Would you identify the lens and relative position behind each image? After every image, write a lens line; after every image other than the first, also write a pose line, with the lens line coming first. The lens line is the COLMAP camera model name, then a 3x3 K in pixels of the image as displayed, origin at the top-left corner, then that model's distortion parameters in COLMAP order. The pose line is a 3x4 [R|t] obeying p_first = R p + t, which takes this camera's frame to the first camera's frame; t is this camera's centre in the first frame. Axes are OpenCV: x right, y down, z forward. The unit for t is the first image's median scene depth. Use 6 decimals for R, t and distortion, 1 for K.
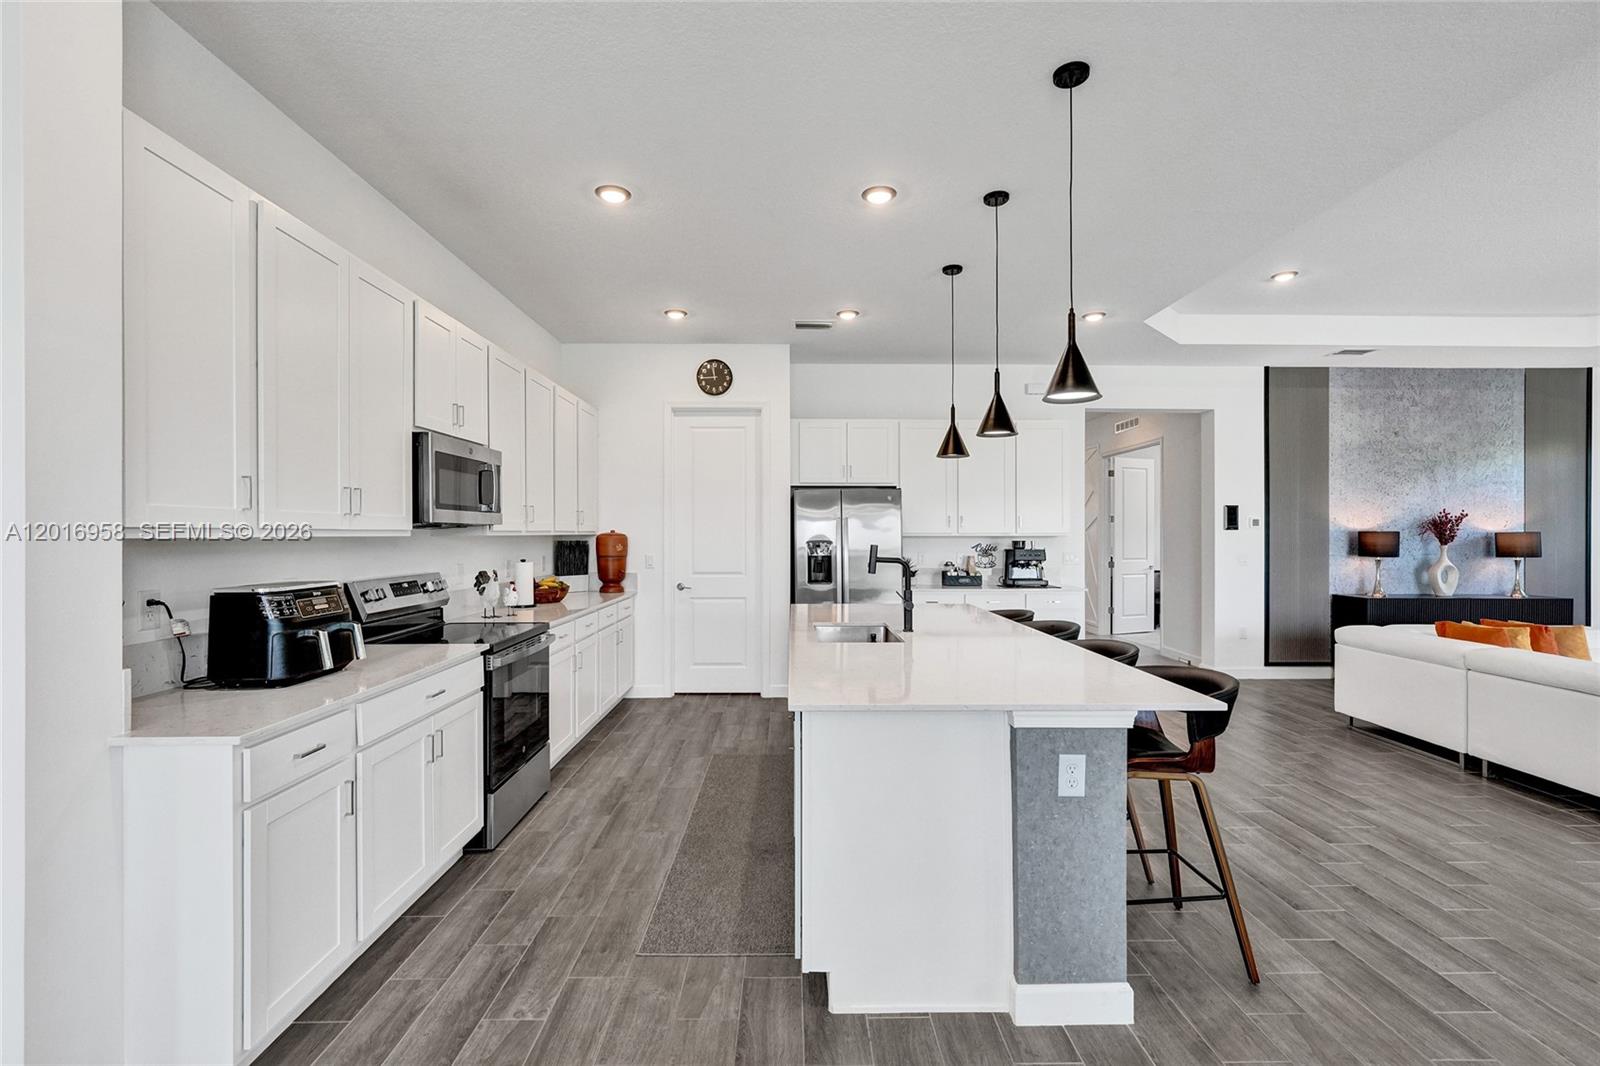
lens RADIAL K [[708.4, 0, 794.2], [0, 708.4, 540.0], [0, 0, 1]] dist [-0.006690, 0.001543]
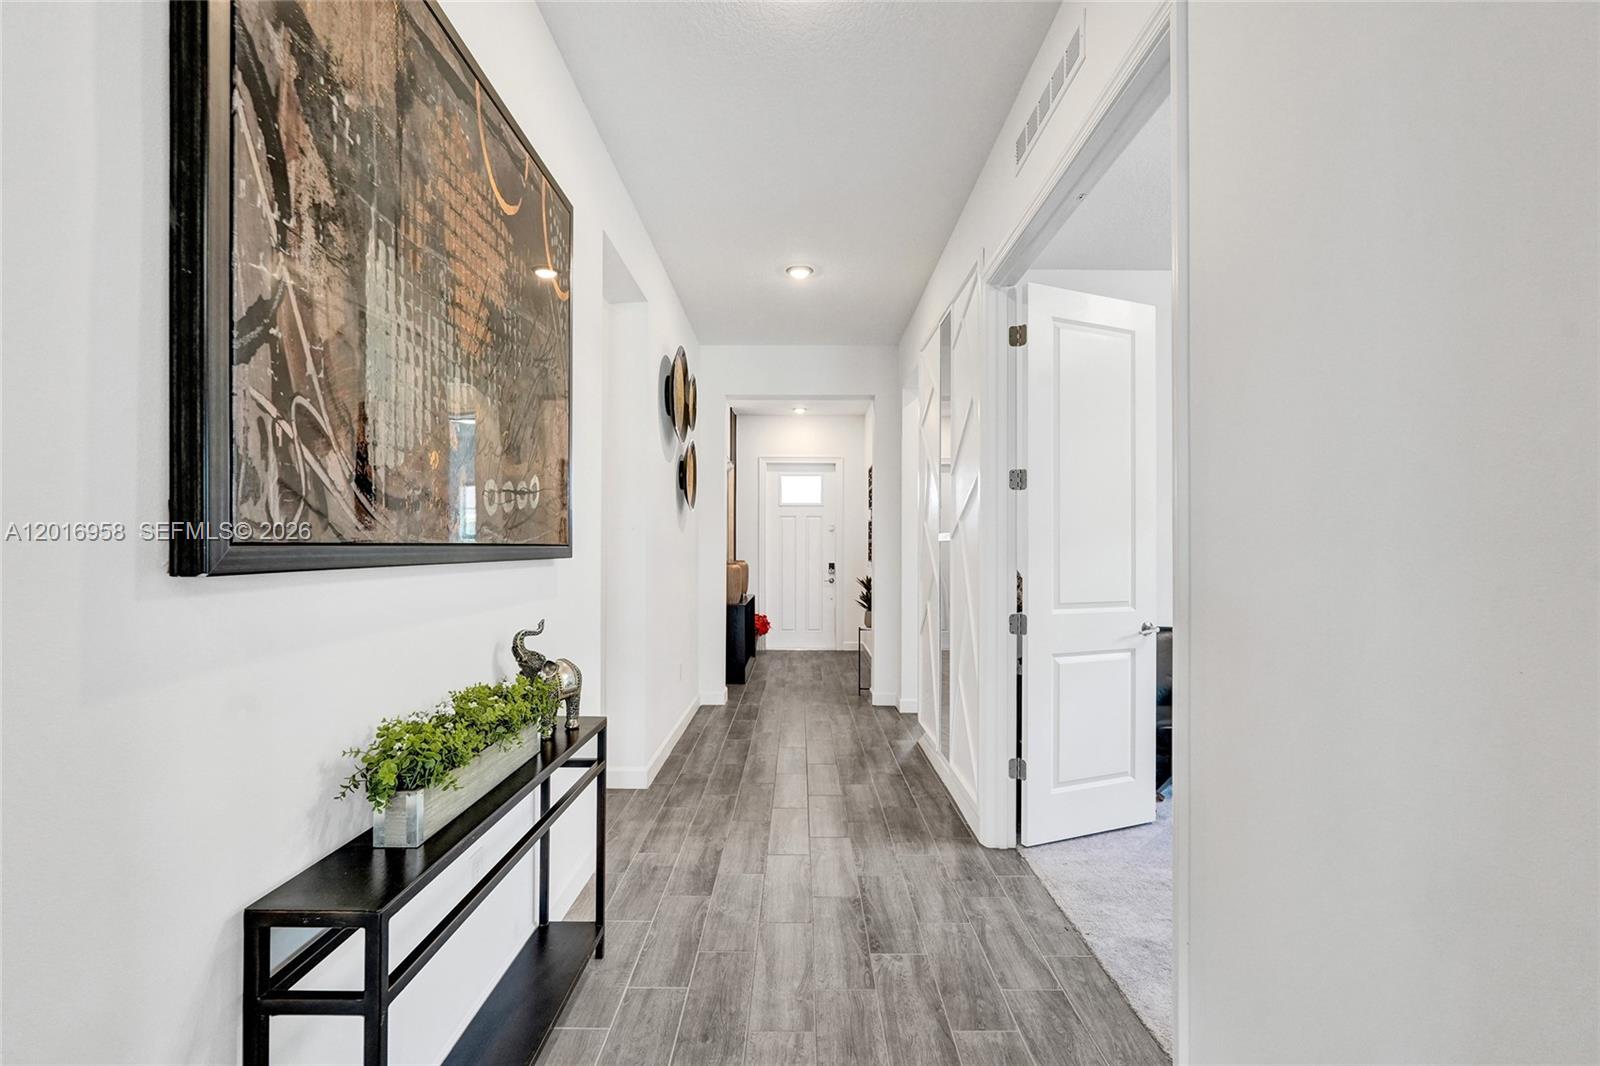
lens RADIAL K [[708.4, 0, 801.4], [0, 708.4, 535.4], [0, 0, 1]] dist [-0.006690, 0.001543]
pose [[0.999991, 0.001321, -0.004003, 0.338435], [-0.001339, 0.999988, -0.004648, -0.003090], [0.003997, 0.004653, 0.999981, 0.655469]]
